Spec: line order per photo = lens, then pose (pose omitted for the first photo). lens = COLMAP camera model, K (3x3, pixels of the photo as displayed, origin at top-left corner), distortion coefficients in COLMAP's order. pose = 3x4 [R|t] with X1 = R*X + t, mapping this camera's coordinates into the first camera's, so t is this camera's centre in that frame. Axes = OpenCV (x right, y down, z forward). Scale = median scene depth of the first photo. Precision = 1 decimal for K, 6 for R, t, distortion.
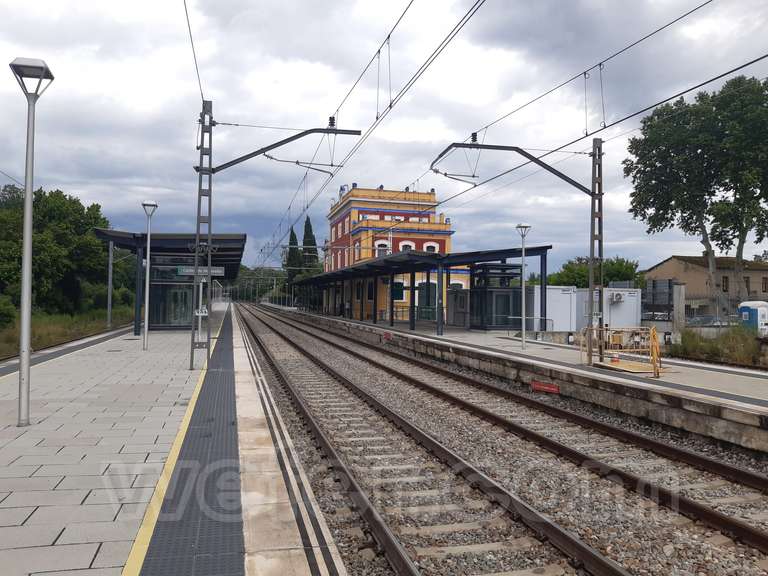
lens RADIAL K [[584.2, 0, 384.0], [0, 584.2, 288.0], [0, 0, 1]] dist [-0.001607, -0.032892]
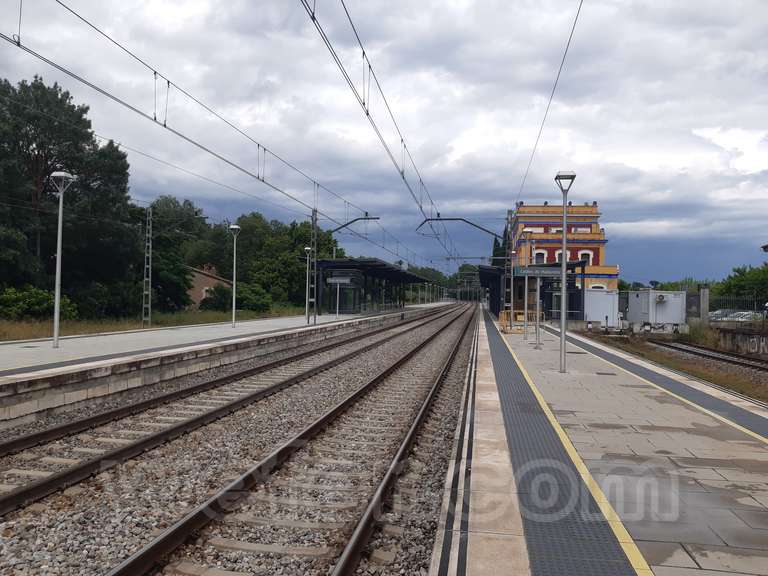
lens RADIAL K [[584.2, 0, 384.0], [0, 584.2, 288.0], [0, 0, 1]] dist [-0.001607, -0.032892]
pose [[0.917029, -0.005813, -0.398779, 0.431309], [0.003876, 0.999976, -0.005663, 0.000084], [0.398802, 0.003648, 0.917030, -0.497310]]
